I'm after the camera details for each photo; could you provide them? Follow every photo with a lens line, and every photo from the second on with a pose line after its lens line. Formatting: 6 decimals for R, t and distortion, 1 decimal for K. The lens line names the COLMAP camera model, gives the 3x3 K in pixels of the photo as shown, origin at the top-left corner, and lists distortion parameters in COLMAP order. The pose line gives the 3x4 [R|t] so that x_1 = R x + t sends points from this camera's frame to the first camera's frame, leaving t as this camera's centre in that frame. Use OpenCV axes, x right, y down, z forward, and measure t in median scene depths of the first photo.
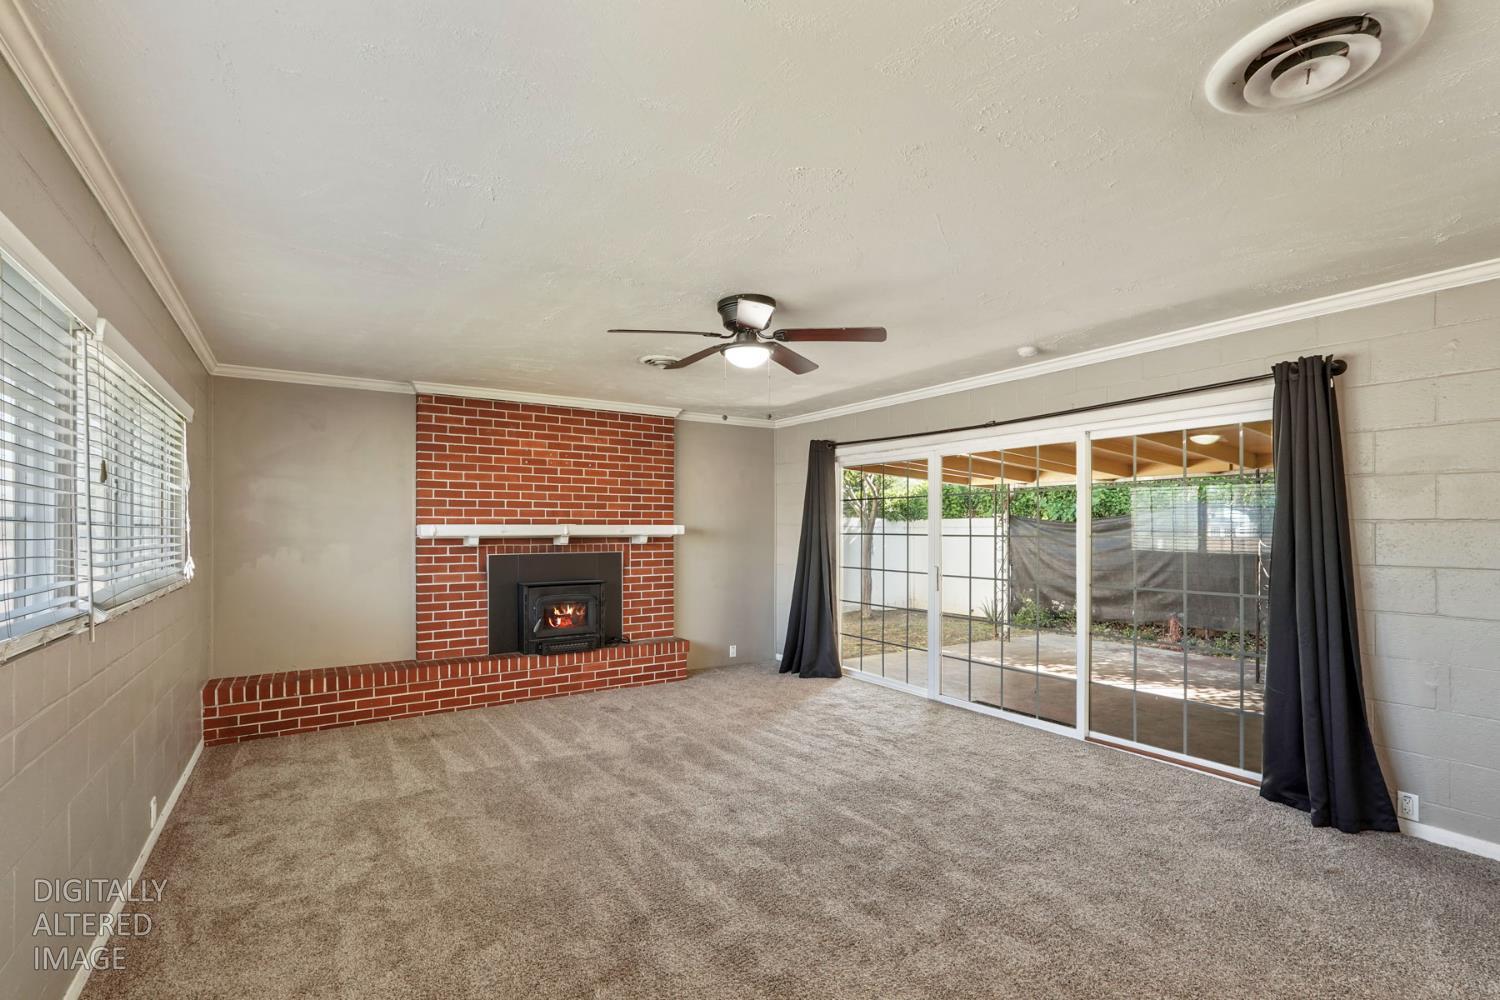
lens RADIAL K [[672.8, 0, 745.1], [0, 672.8, 515.3], [0, 0, 1]] dist [0.000265, -0.000028]
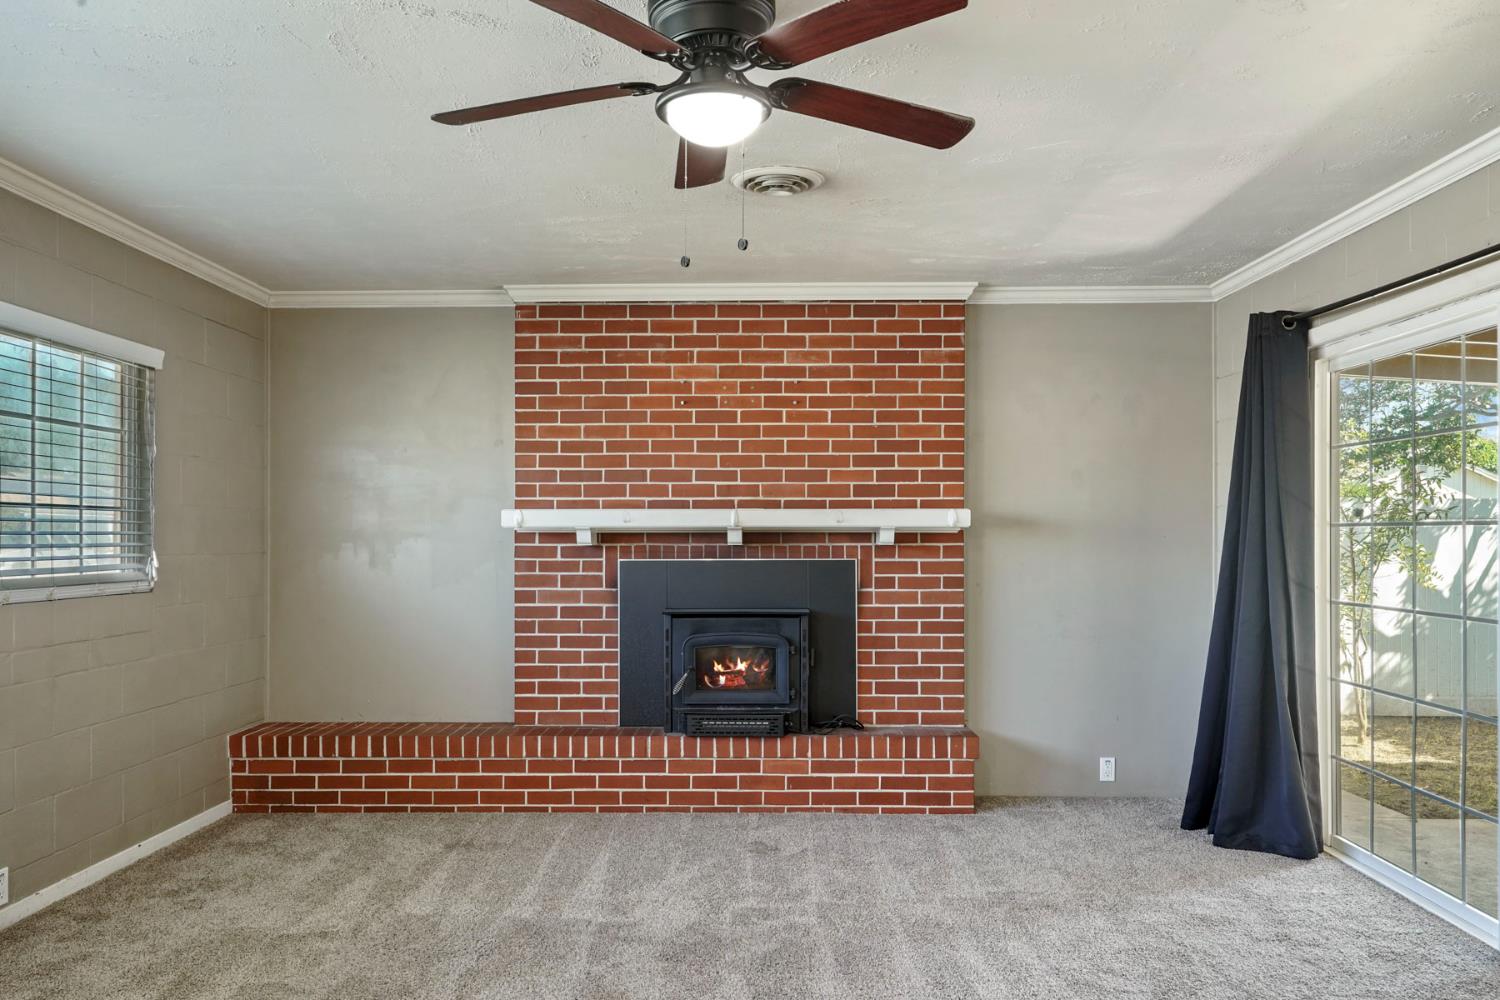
lens RADIAL K [[1125.5, 0, 751.5], [0, 1125.5, 513.8], [0, 0, 1]] dist [0.006492, -0.004376]
pose [[0.831064, -0.008233, -0.556116, 0.283251], [0.011172, 0.999936, 0.001893, 0.016957], [0.556065, -0.007786, 0.831102, 0.232679]]
